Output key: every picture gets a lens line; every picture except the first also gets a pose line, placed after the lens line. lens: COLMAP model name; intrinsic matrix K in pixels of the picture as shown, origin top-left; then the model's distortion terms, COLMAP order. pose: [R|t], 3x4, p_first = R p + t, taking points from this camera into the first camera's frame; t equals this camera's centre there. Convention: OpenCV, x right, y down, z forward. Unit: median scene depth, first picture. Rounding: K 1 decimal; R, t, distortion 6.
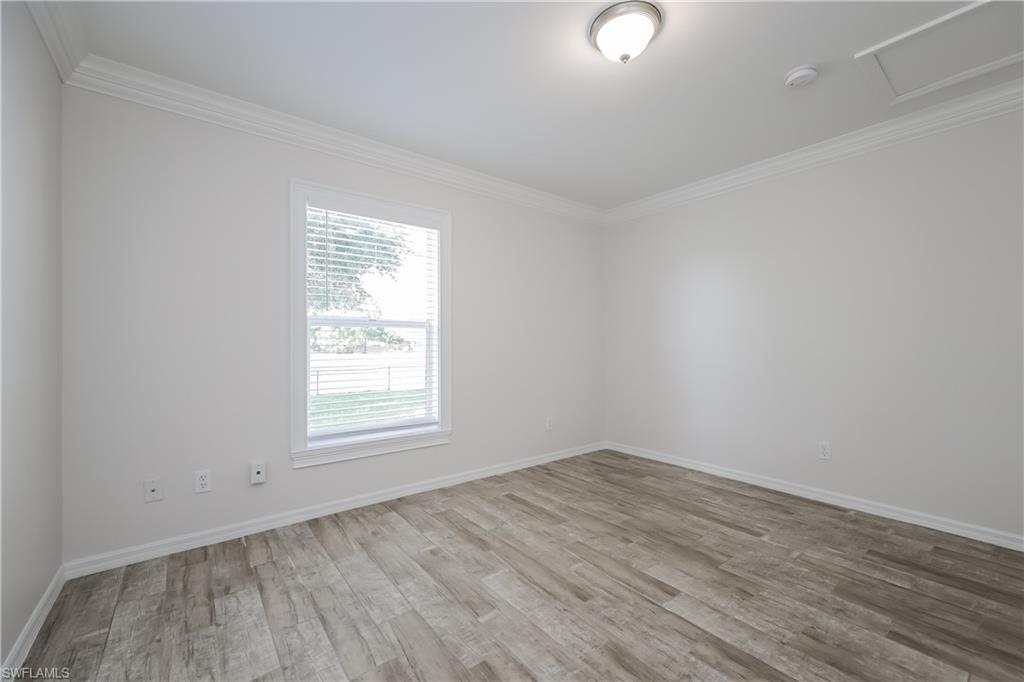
lens RADIAL K [[409.2, 0, 512.0], [0, 409.2, 341.0], [0, 0, 1]] dist [0.000176, 0.000084]
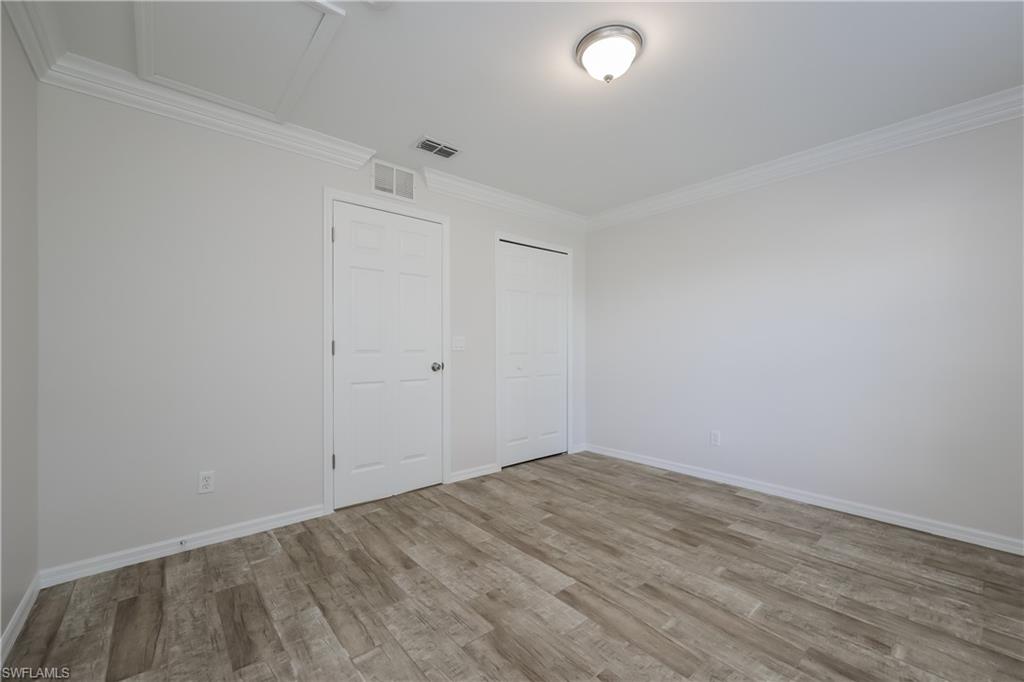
lens RADIAL K [[412.1, 0, 511.6], [0, 412.1, 347.1], [0, 0, 1]] dist [0.002779, 0.000732]
pose [[-0.999041, 0.005740, -0.043415, 0.553860], [0.006138, 0.999940, -0.009025, 0.009759], [0.043361, -0.009282, -0.999016, 2.000050]]
